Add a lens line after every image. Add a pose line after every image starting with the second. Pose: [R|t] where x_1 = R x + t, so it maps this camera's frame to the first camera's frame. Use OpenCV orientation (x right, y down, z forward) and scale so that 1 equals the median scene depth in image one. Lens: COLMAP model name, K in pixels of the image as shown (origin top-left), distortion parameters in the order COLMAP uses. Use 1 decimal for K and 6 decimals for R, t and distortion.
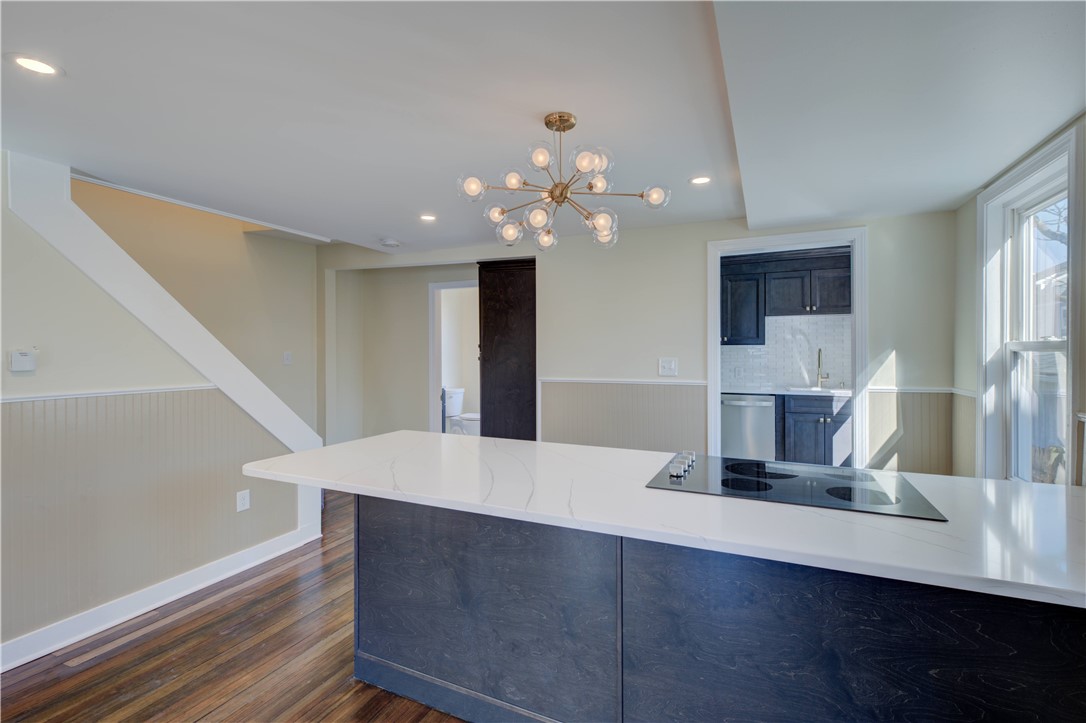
lens RADIAL K [[470.8, 0, 547.7], [0, 470.8, 362.3], [0, 0, 1]] dist [-0.000756, -0.004433]
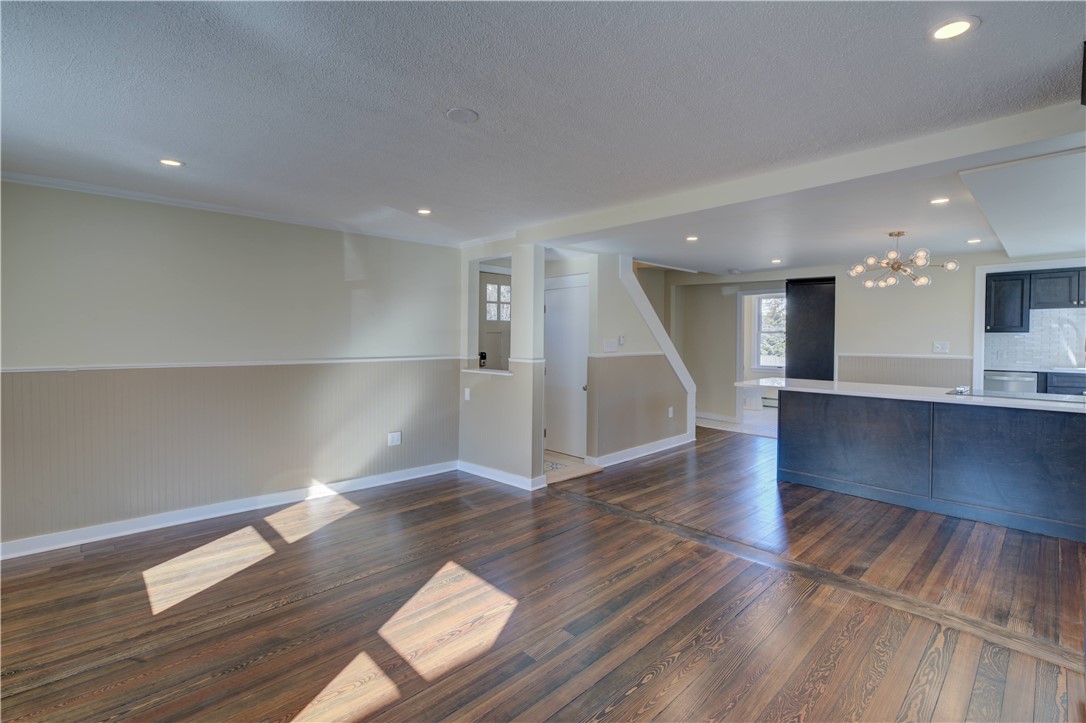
lens RADIAL K [[470.8, 0, 542.7], [0, 470.8, 351.0], [0, 0, 1]] dist [-0.000756, -0.004433]
pose [[0.921807, 0.015277, -0.387349, -0.250255], [-0.013464, 0.999882, 0.007395, 0.020433], [0.387416, -0.001602, 0.921904, -0.657002]]
